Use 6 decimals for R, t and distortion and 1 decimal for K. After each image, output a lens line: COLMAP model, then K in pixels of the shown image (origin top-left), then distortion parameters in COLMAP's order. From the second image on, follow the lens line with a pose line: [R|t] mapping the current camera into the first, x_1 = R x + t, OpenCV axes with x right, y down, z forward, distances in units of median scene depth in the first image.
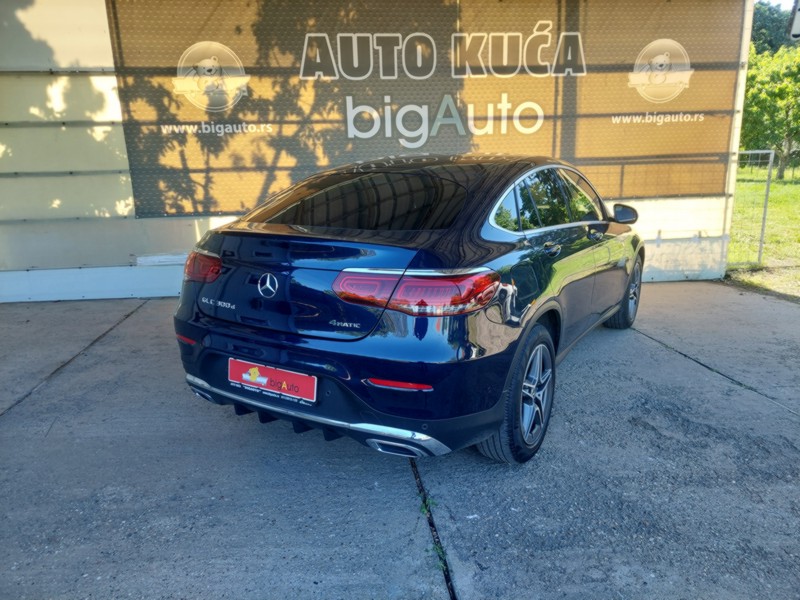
lens RADIAL K [[555.0, 0, 405.3], [0, 555.0, 302.8], [0, 0, 1]] dist [0.040373, -0.025281]
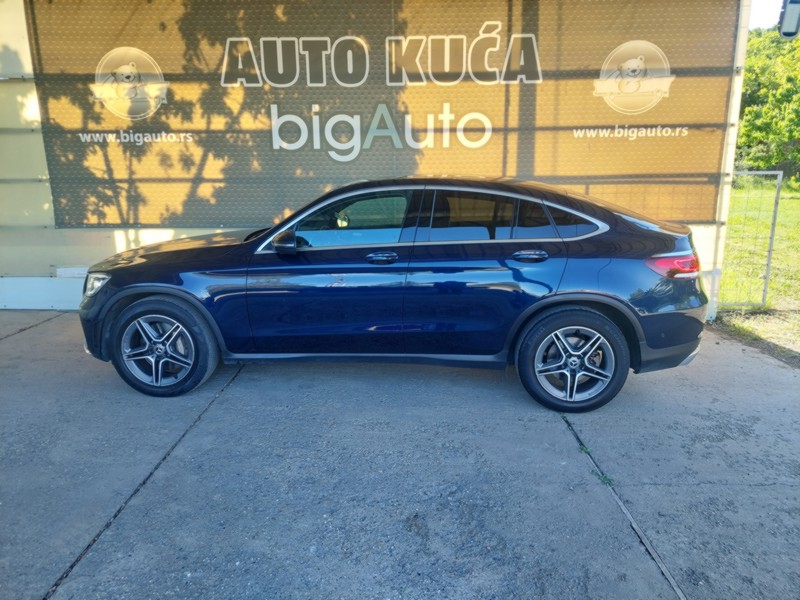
lens RADIAL K [[555.0, 0, 407.6], [0, 555.0, 299.7], [0, 0, 1]] dist [0.040373, -0.025281]
pose [[0.989855, 0.049892, -0.133032, 0.253739], [-0.052588, 0.998474, -0.016831, -0.042036], [0.131989, 0.023657, 0.990969, 0.115570]]
